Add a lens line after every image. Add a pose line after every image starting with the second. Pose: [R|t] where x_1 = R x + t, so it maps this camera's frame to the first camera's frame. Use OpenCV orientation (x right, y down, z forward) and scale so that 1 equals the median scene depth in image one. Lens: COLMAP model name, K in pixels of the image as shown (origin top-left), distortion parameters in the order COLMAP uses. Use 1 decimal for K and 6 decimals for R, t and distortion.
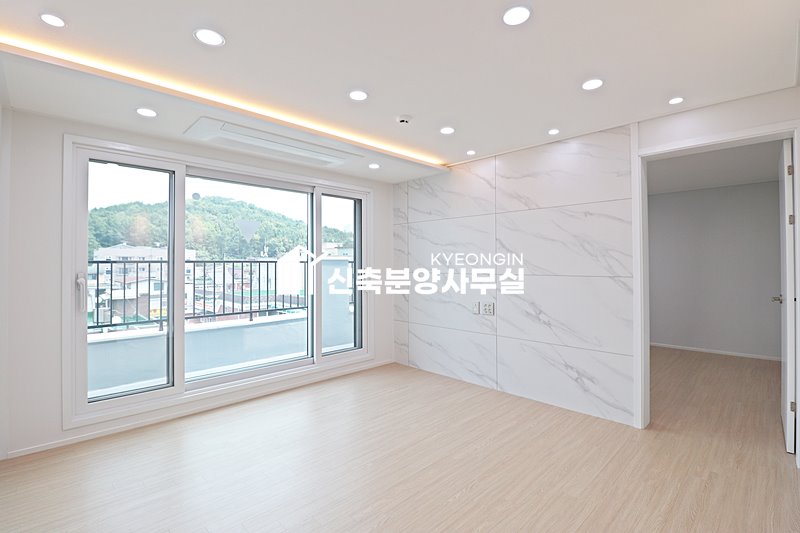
lens RADIAL K [[370.3, 0, 399.9], [0, 370.3, 259.1], [0, 0, 1]] dist [-0.001771, -0.013698]
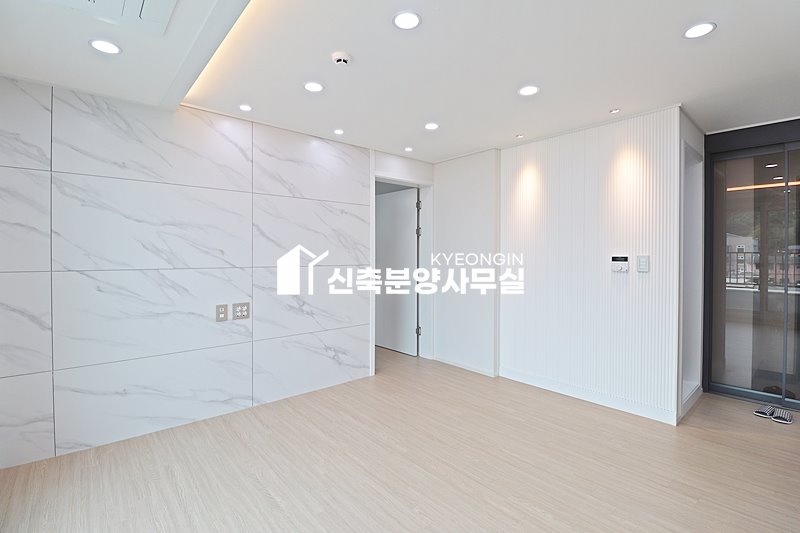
lens RADIAL K [[370.3, 0, 399.9], [0, 370.3, 259.1], [0, 0, 1]] dist [-0.001771, -0.013698]
pose [[0.060523, -0.009786, 0.998119, -0.581598], [-0.015573, 0.999821, 0.010747, 0.009812], [-0.998045, -0.016194, 0.060359, 0.673536]]
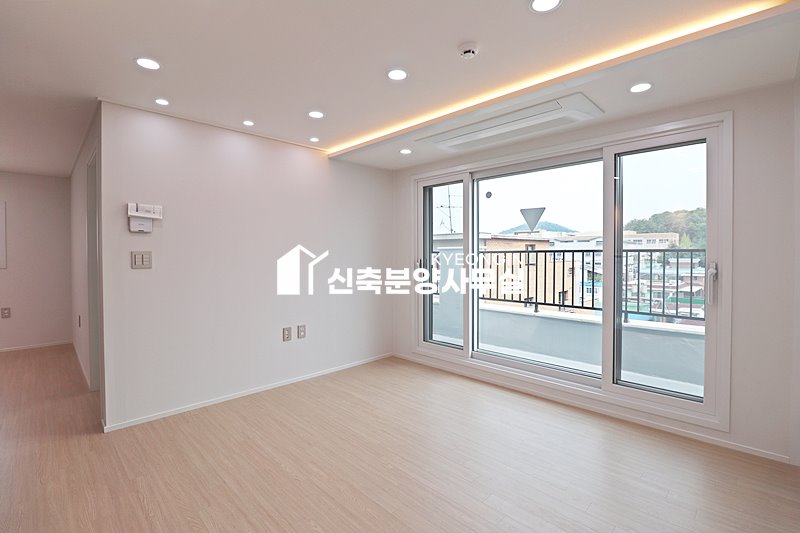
lens RADIAL K [[370.3, 0, 399.9], [0, 370.3, 259.1], [0, 0, 1]] dist [-0.001771, -0.013698]
pose [[0.006327, 0.015973, -0.999852, 0.594918], [0.013713, 0.999777, 0.016058, 0.007421], [0.999886, -0.013812, 0.006107, 0.705470]]
